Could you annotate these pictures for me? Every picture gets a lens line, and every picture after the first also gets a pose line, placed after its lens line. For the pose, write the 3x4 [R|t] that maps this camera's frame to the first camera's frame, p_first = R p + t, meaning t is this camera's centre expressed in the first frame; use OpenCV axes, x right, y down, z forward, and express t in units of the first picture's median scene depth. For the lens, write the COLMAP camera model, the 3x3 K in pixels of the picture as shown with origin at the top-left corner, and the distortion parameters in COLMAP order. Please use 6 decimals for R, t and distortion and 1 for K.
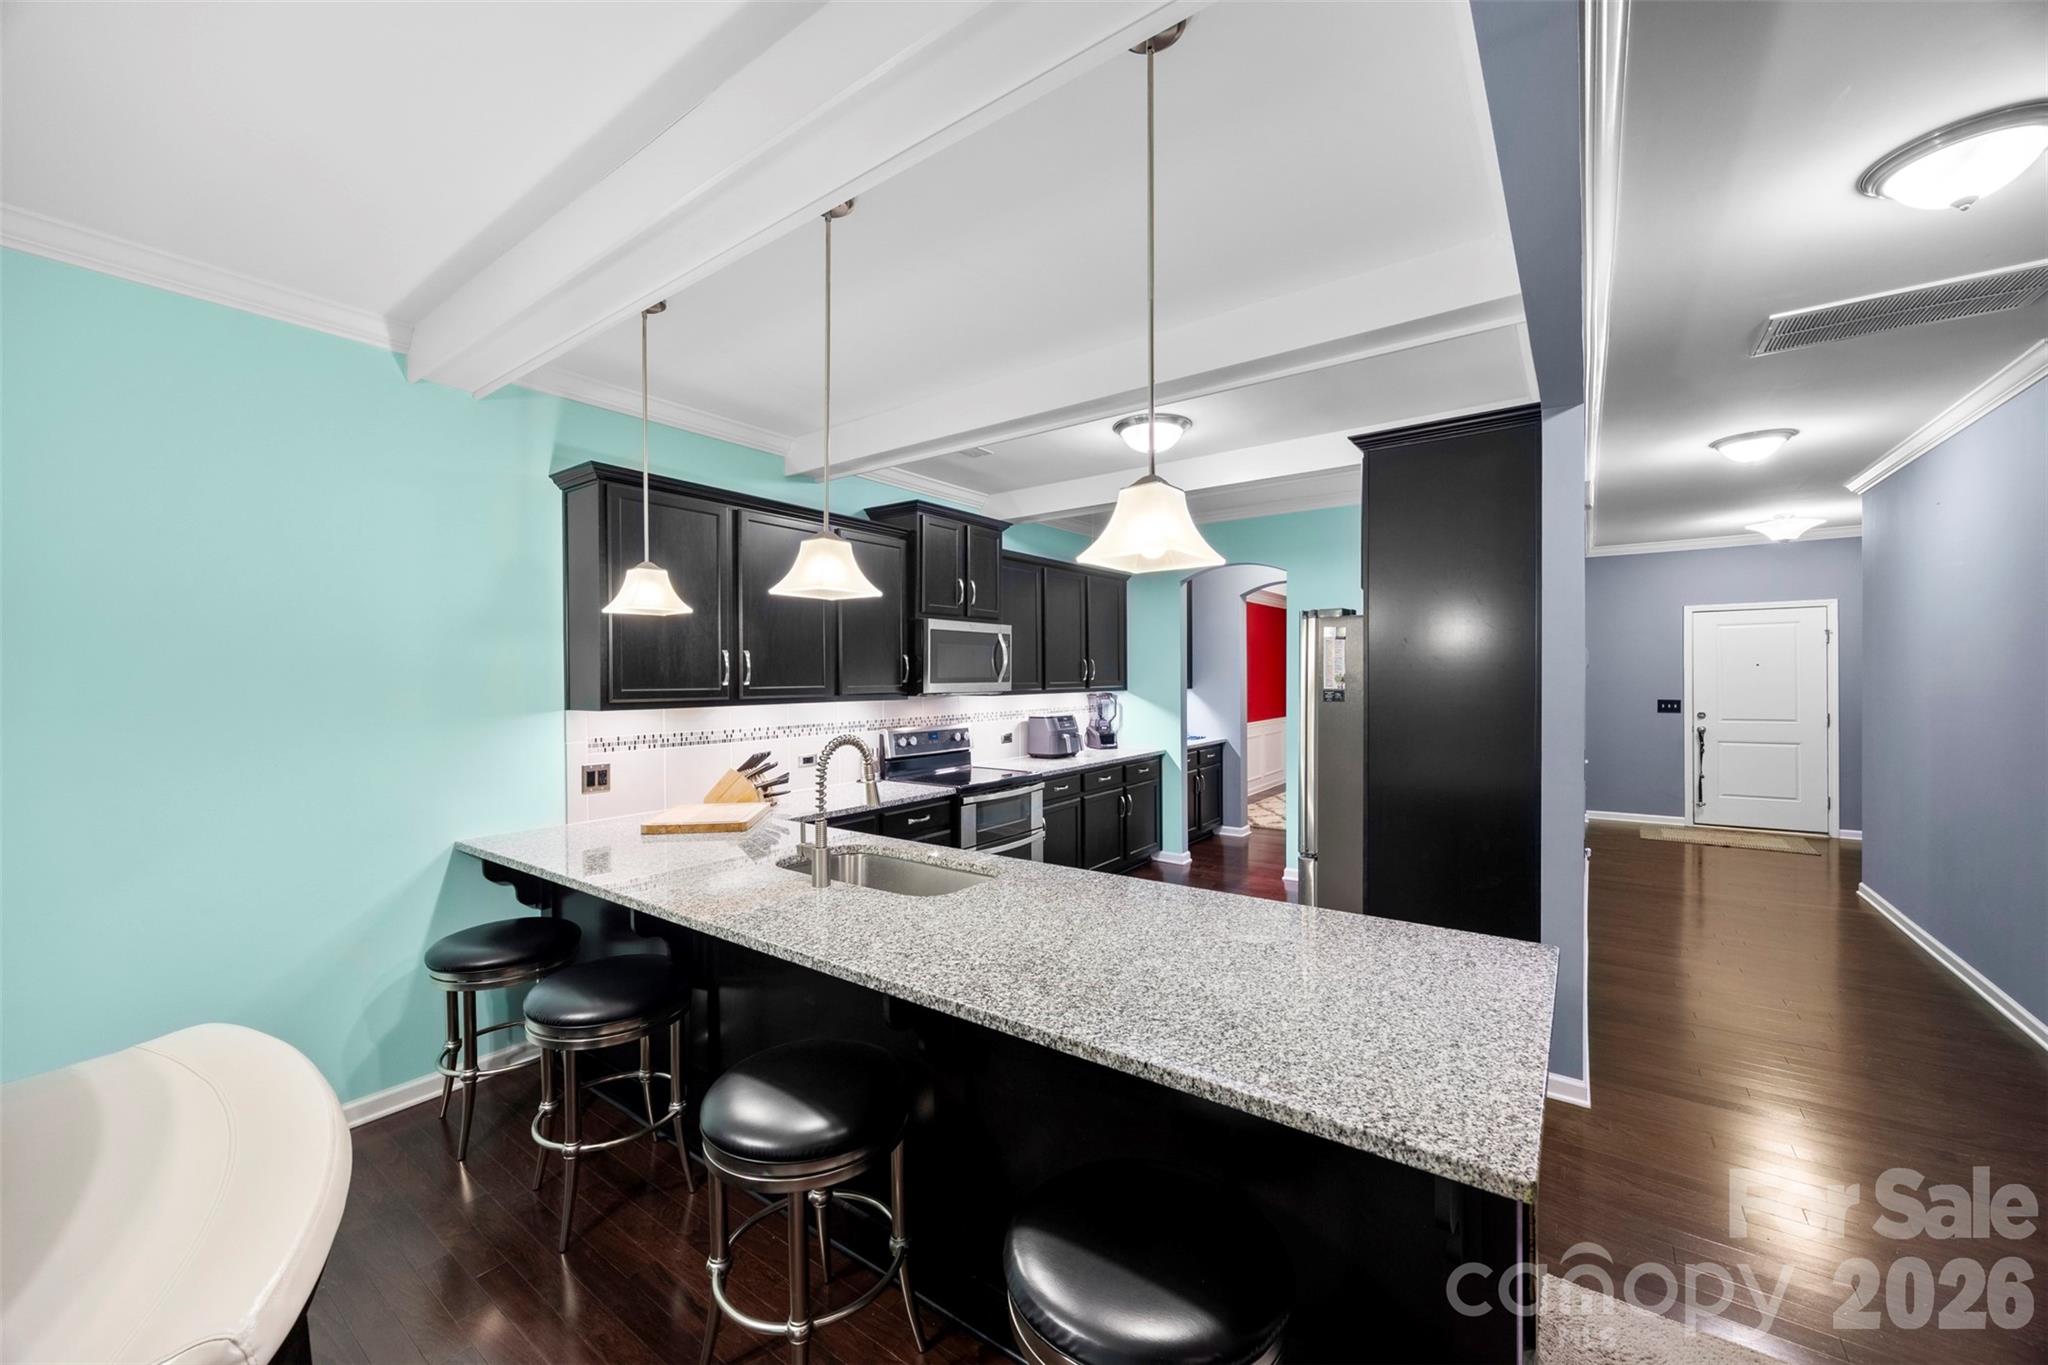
lens RADIAL K [[779.7, 0, 1040.0], [0, 779.7, 674.2], [0, 0, 1]] dist [-0.001290, -0.000042]
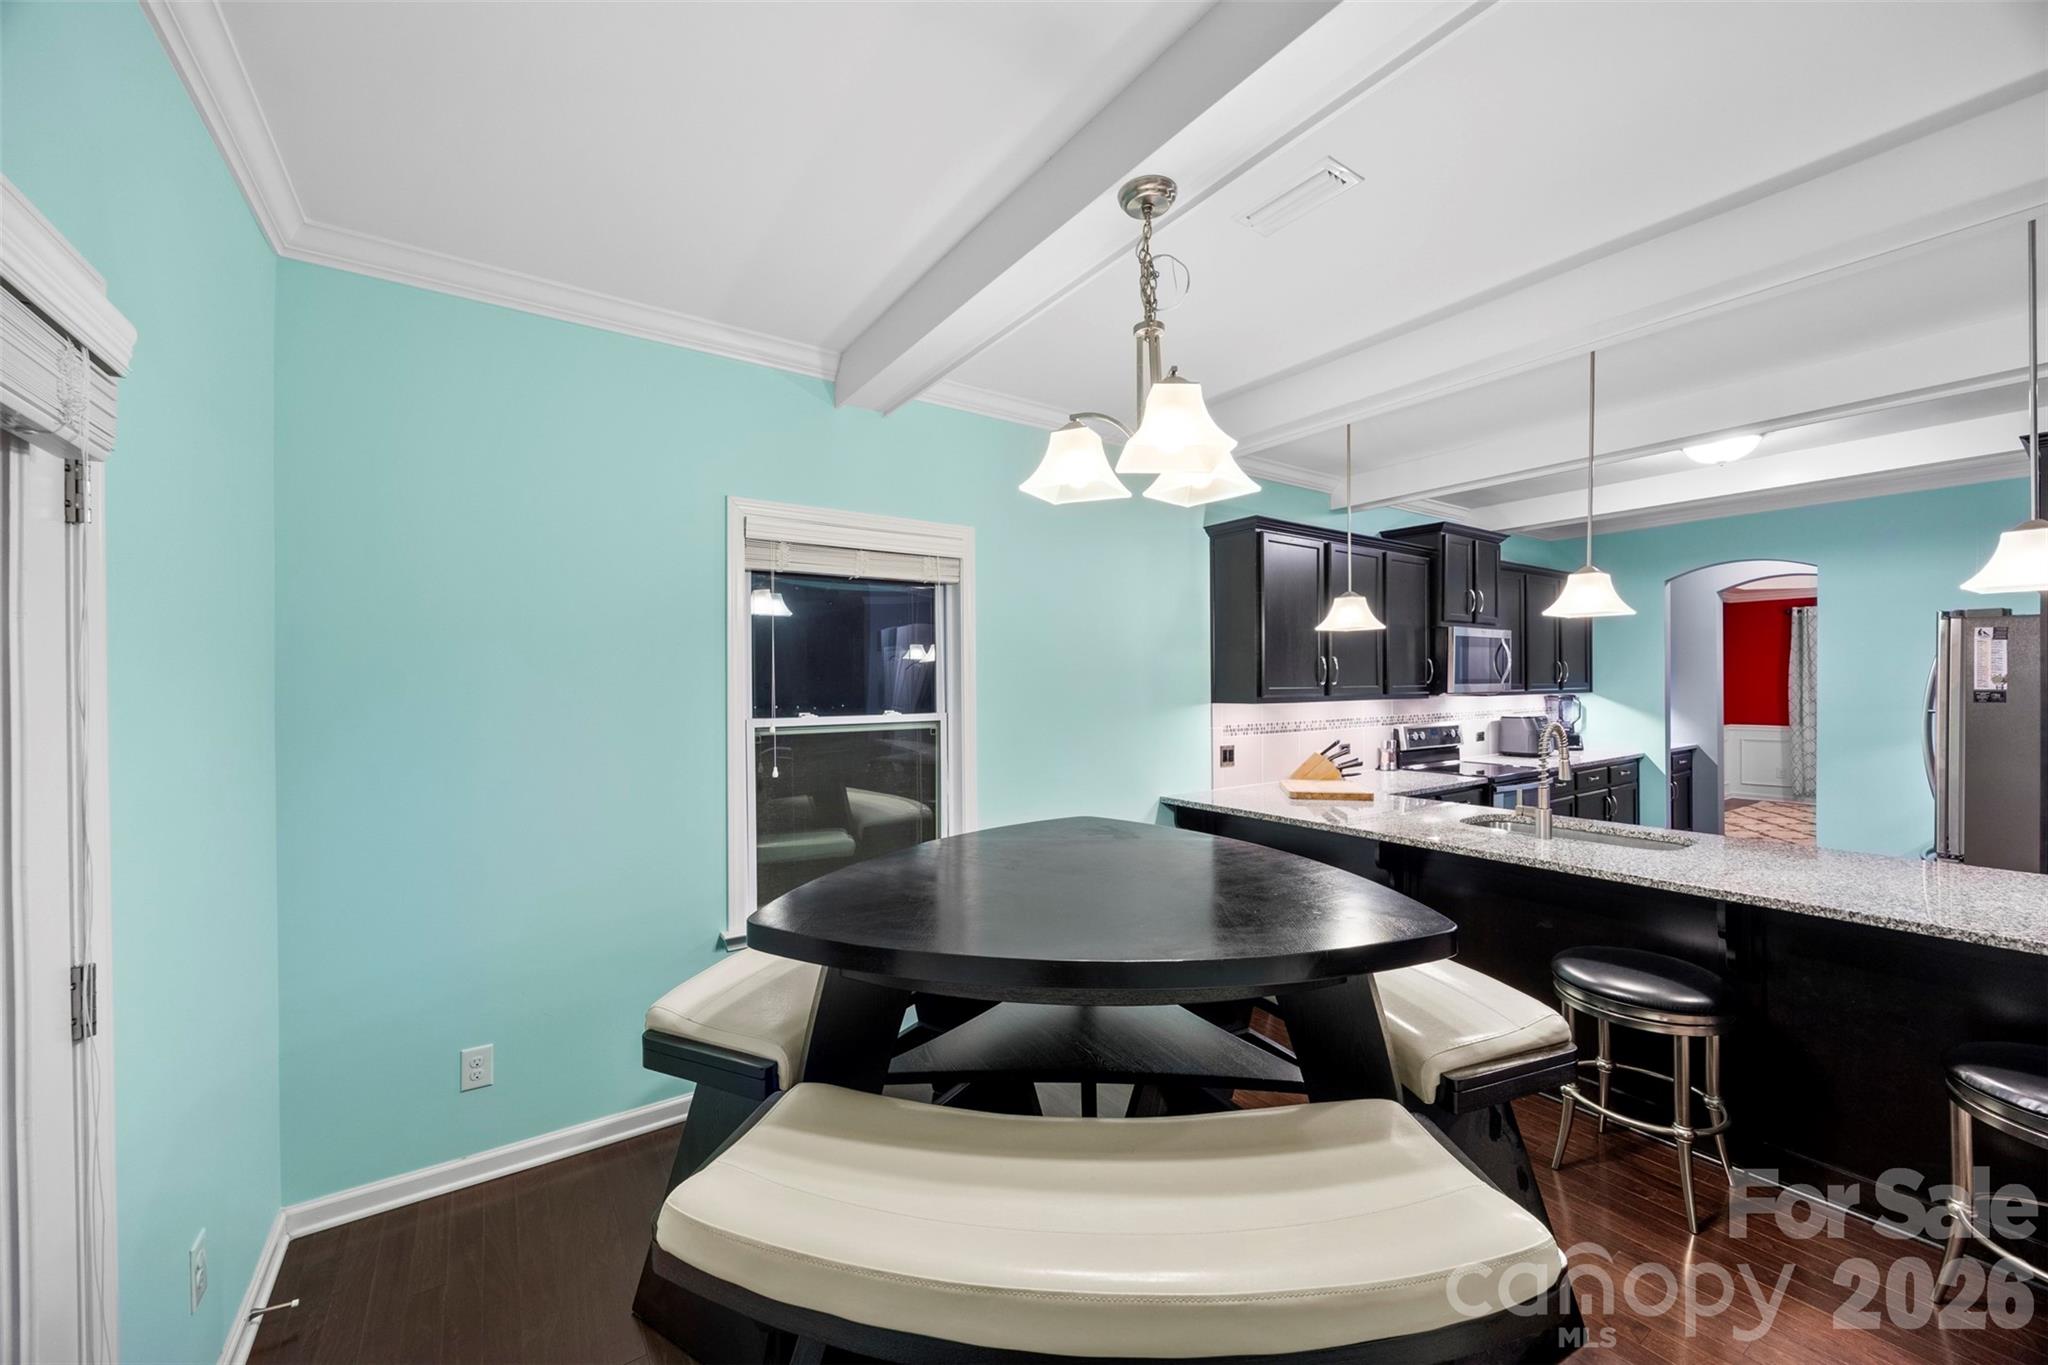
lens RADIAL K [[779.7, 0, 1038.0], [0, 779.7, 685.6], [0, 0, 1]] dist [-0.001290, -0.000042]
pose [[0.942161, 0.002217, -0.335154, -0.315259], [0.001327, 0.999946, 0.010345, 0.001349], [0.335159, -0.010191, 0.942107, -0.245972]]
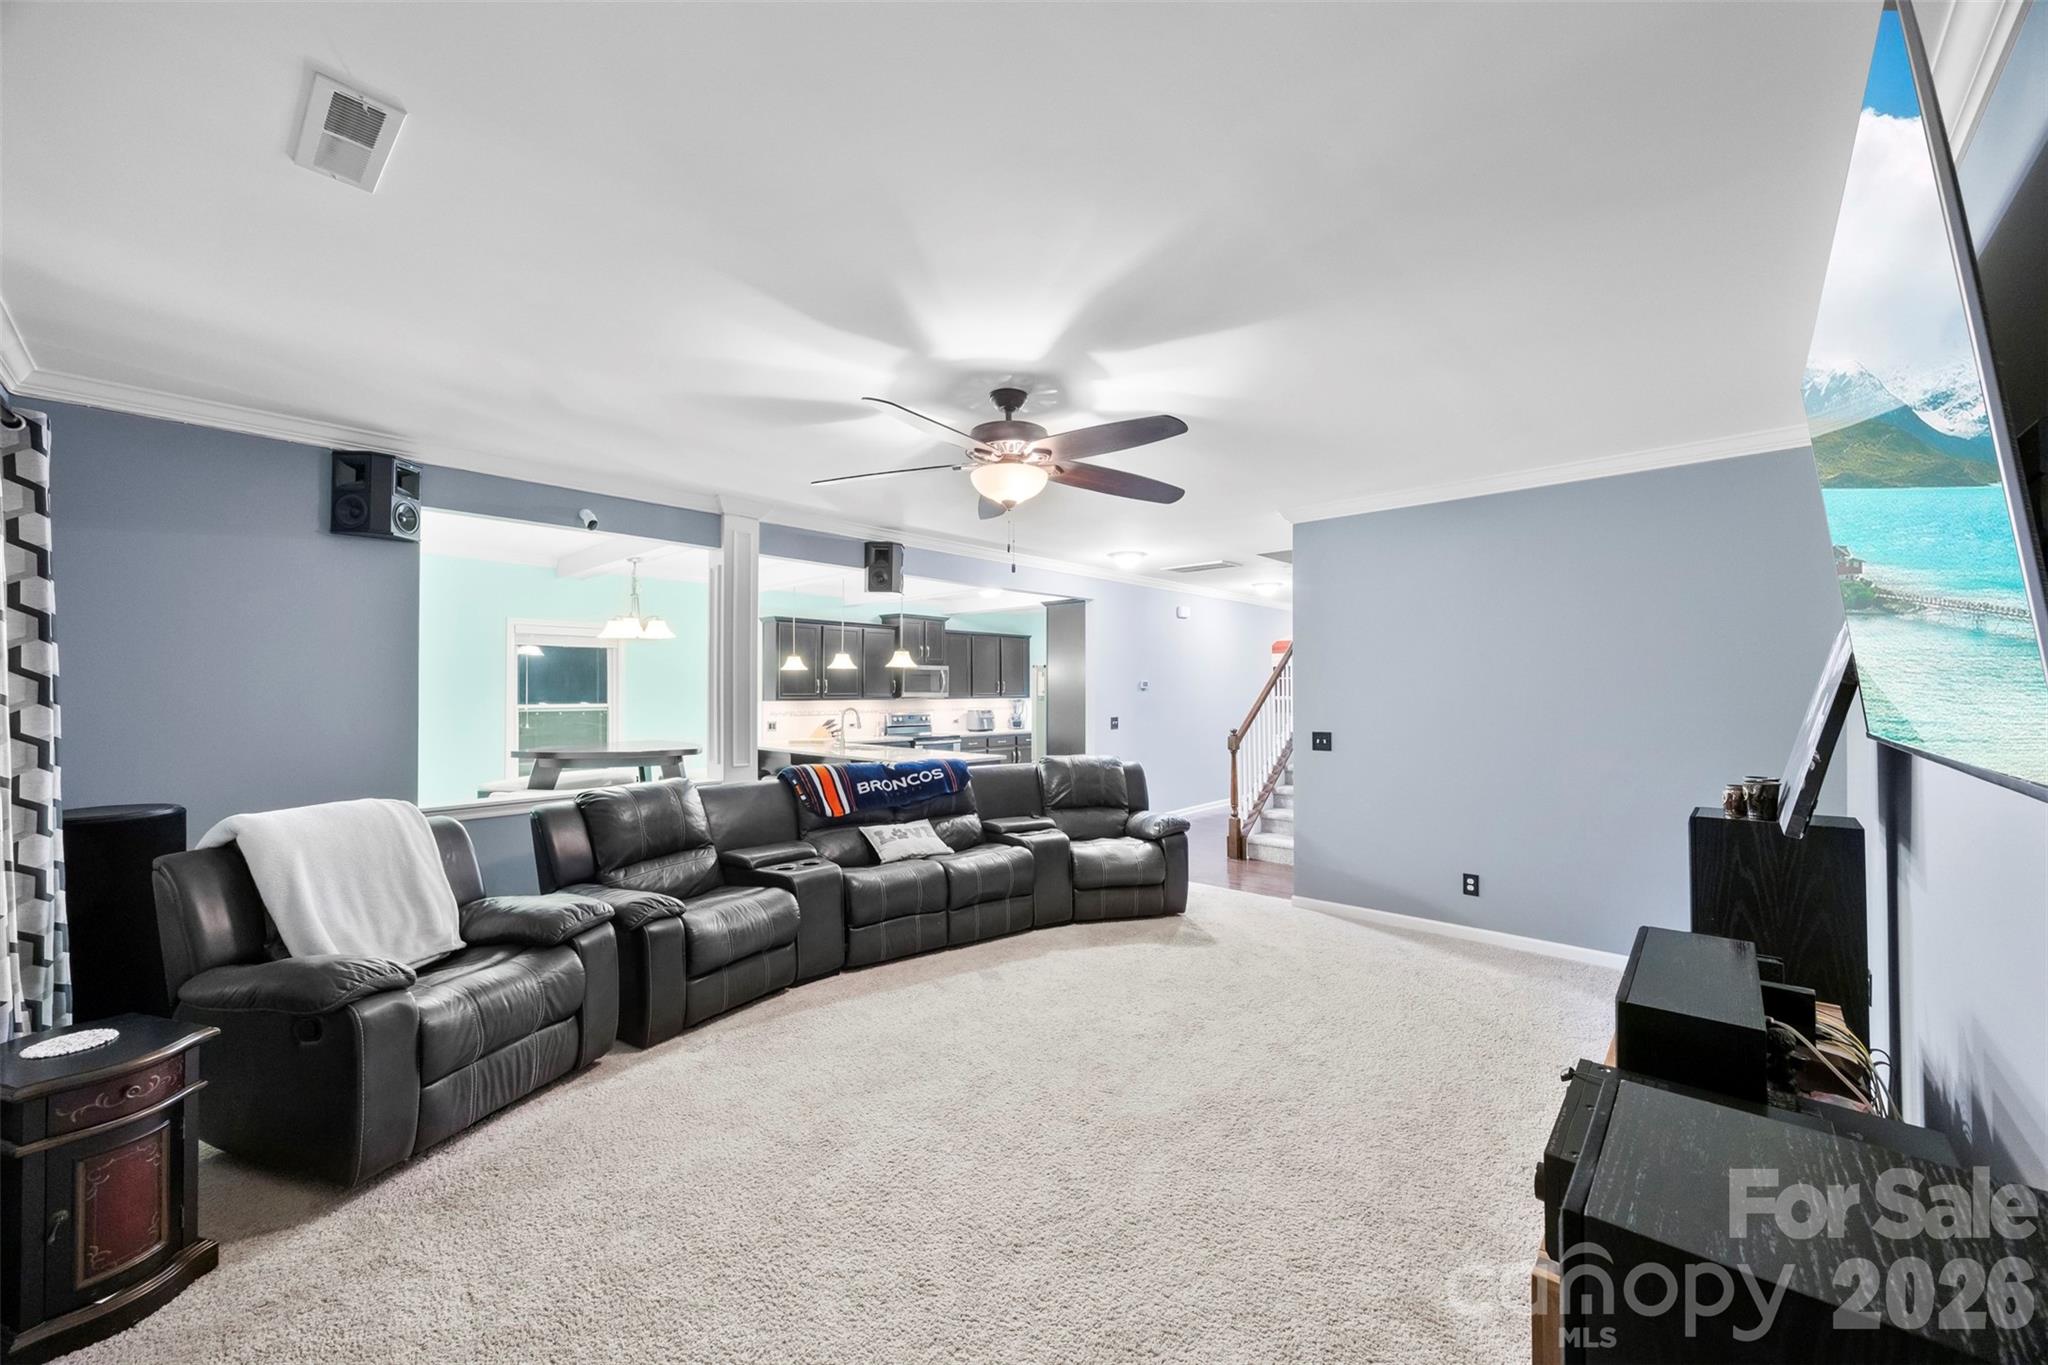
lens RADIAL K [[779.7, 0, 1039.5], [0, 779.7, 683.3], [0, 0, 1]] dist [-0.001290, -0.000042]
pose [[0.992907, 0.004671, -0.118798, 0.506316], [-0.005373, 0.999970, -0.005592, -0.005281], [0.118769, 0.006191, 0.992903, -1.185810]]
